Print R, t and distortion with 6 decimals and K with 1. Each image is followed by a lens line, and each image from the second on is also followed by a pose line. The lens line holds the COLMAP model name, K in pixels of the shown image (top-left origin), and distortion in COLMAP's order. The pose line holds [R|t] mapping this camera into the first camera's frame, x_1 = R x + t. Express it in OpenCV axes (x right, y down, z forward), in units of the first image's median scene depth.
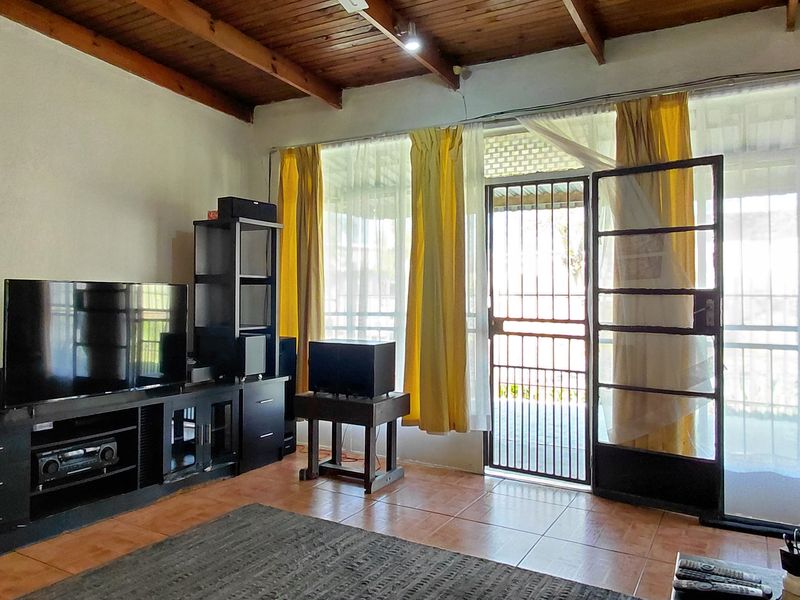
lens RADIAL K [[596.6, 0, 400.0], [0, 596.6, 300.0], [0, 0, 1]] dist [0.005955, 0.002590]
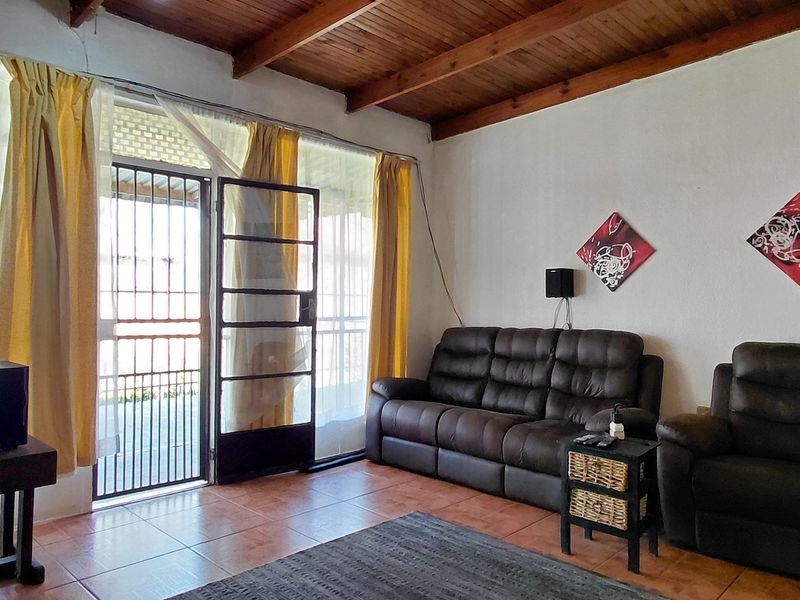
lens RADIAL K [[596.6, 0, 400.0], [0, 596.6, 300.0], [0, 0, 1]] dist [0.005955, 0.002590]
pose [[0.259870, -0.005621, 0.965627, -0.602025], [-0.006626, 0.999949, 0.007604, -0.008128], [-0.965621, -0.008374, 0.259819, 0.421892]]
